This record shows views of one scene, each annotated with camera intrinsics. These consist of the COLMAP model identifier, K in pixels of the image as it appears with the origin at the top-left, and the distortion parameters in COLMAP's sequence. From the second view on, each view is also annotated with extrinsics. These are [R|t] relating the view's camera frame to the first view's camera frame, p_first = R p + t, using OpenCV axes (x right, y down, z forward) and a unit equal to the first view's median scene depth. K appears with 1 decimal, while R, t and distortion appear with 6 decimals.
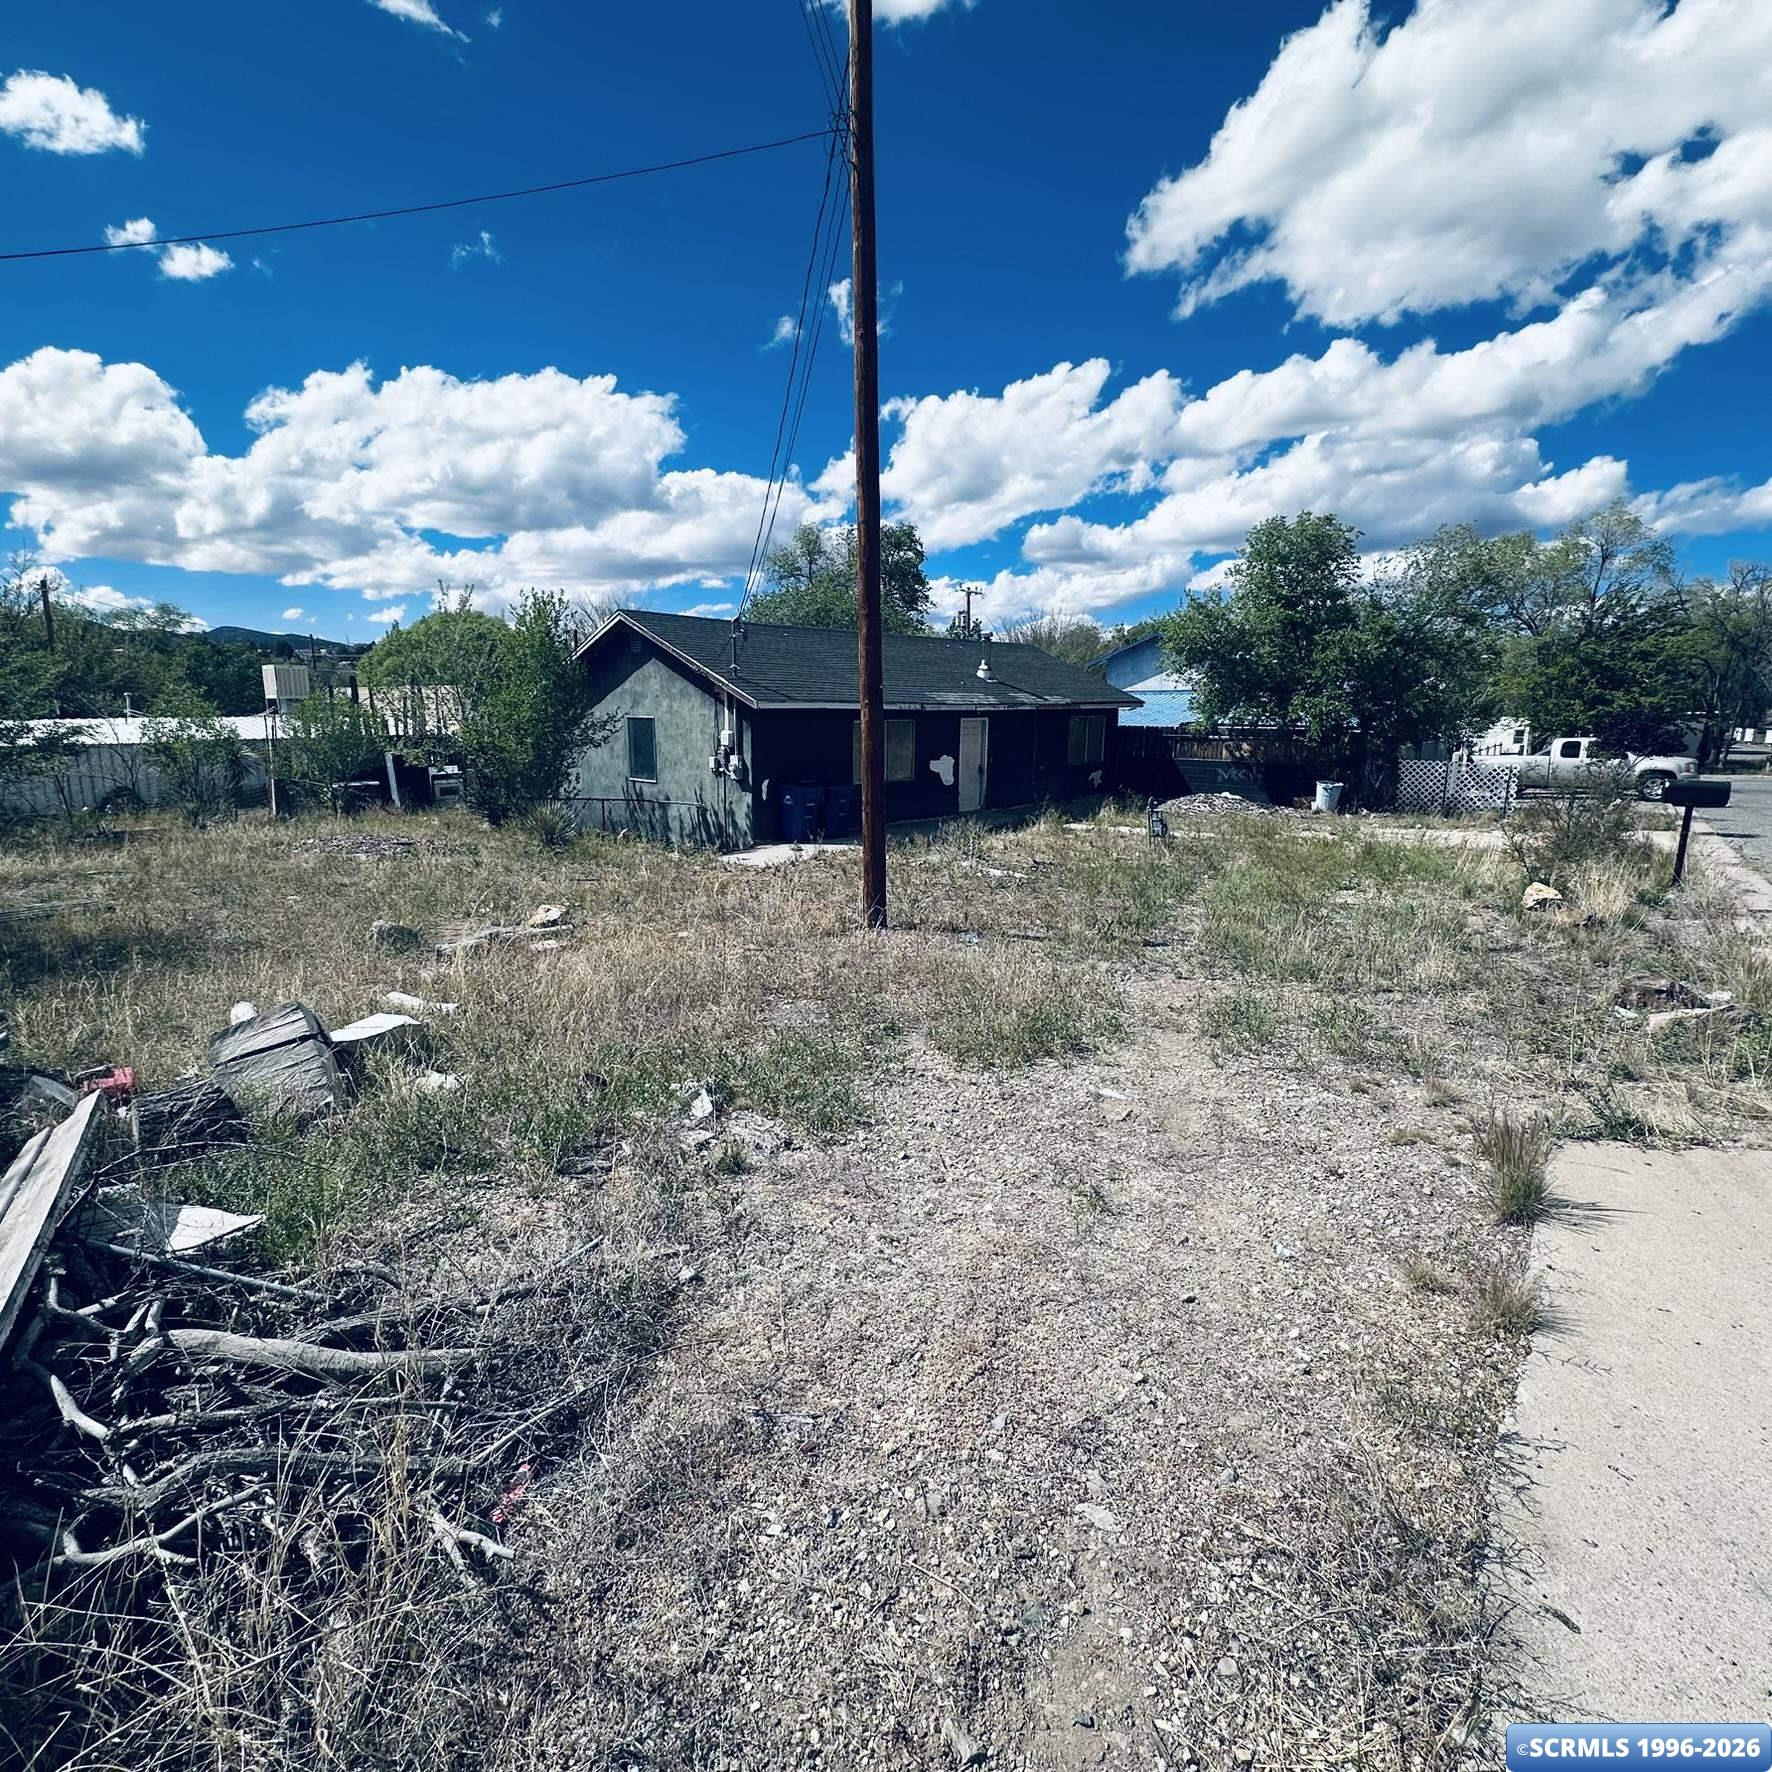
lens RADIAL K [[936.6, 0, 883.4], [0, 936.6, 892.6], [0, 0, 1]] dist [0.000022, -0.001363]
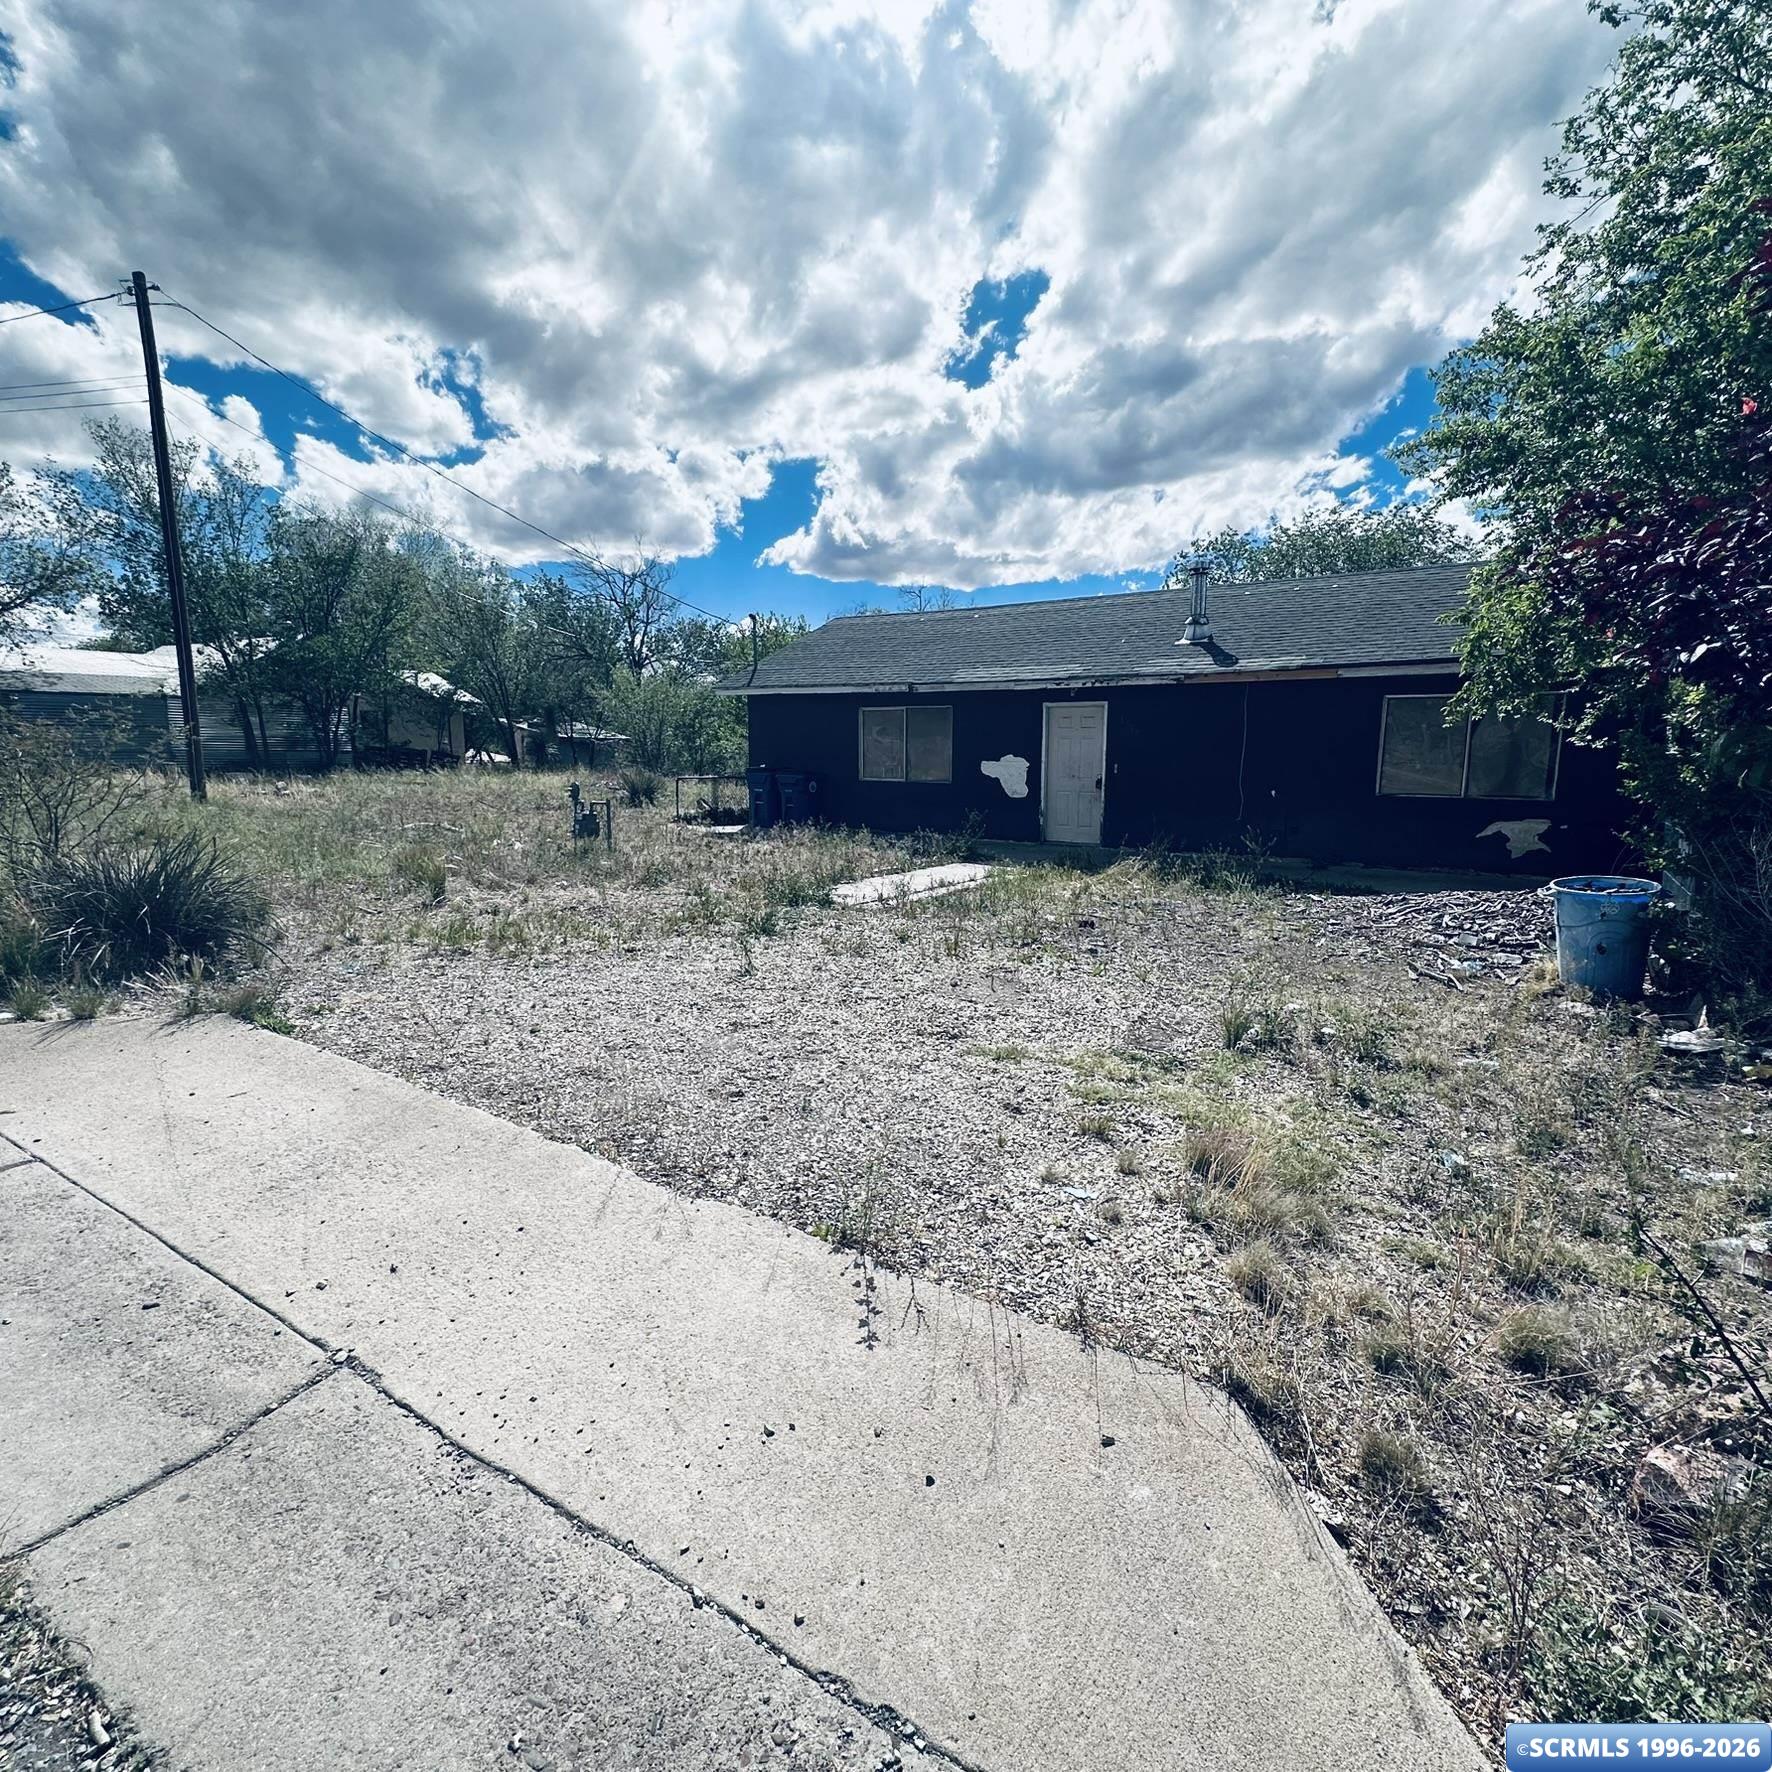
lens RADIAL K [[936.6, 0, 890.9], [0, 936.6, 882.2], [0, 0, 1]] dist [0.000022, -0.001363]
pose [[0.142438, 0.171276, -0.974872, 0.972538], [-0.178118, 0.973272, 0.144970, -0.180616], [0.973646, 0.152993, 0.169138, 1.046480]]
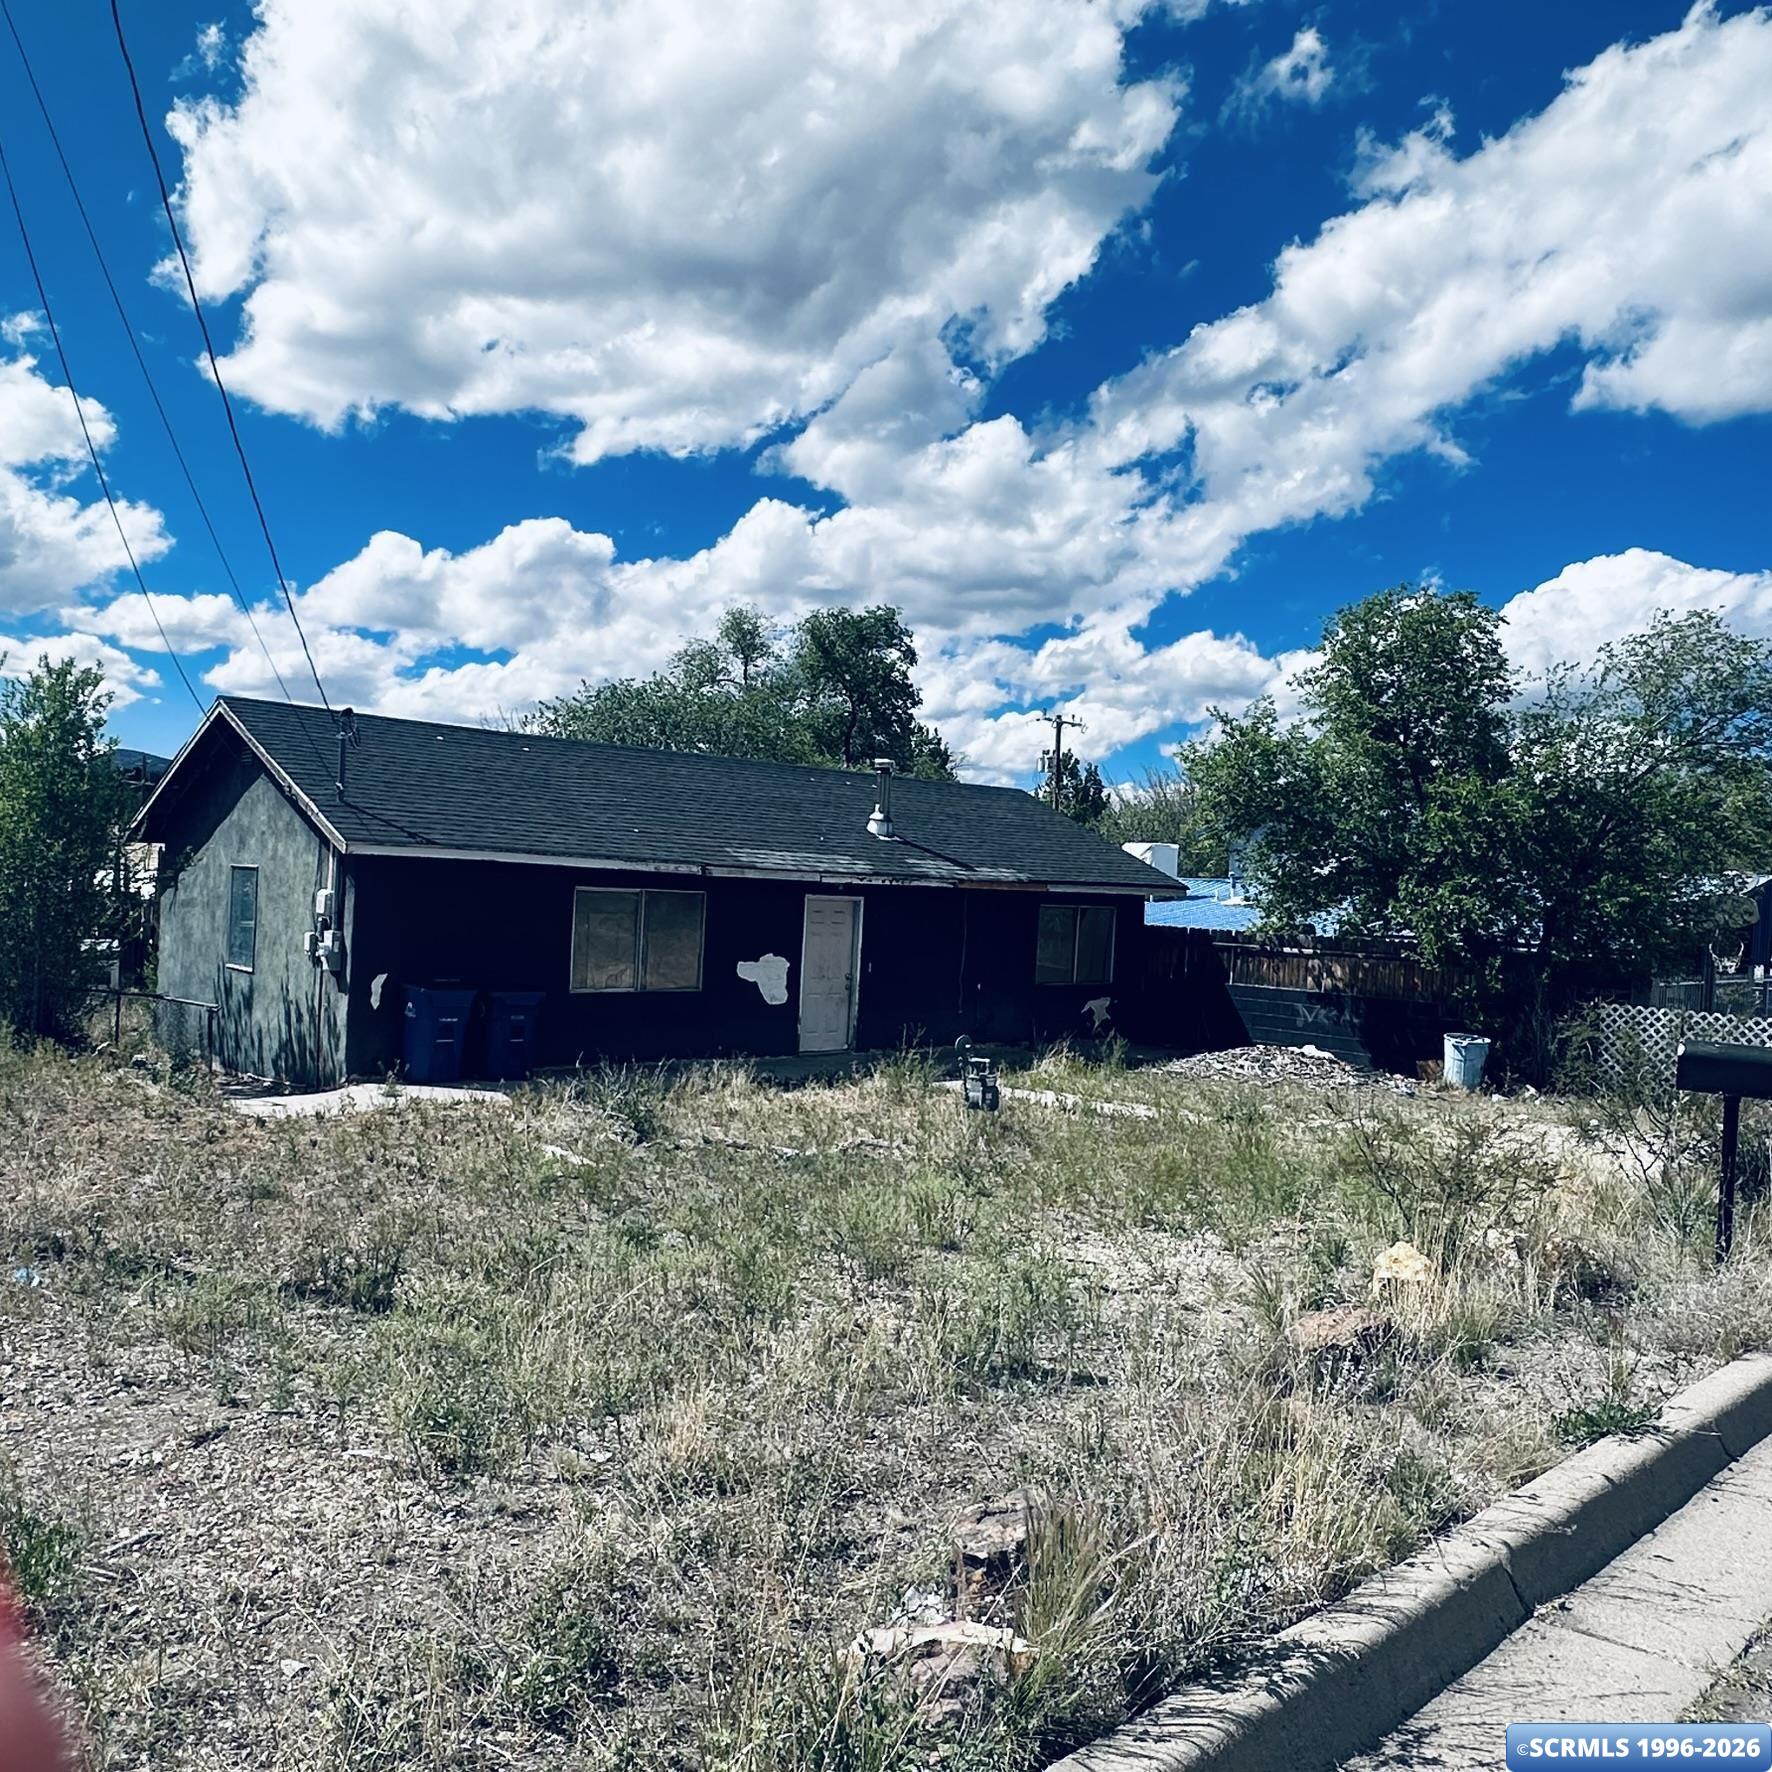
lens RADIAL K [[1442.1, 0, 893.2], [0, 1442.1, 896.3], [0, 0, 1]] dist [-0.015637, -0.004666]
pose [[0.993143, 0.044449, -0.108129, 0.310733], [-0.064767, 0.979186, -0.192355, -0.015357], [0.097328, 0.198039, 0.975350, 0.142206]]
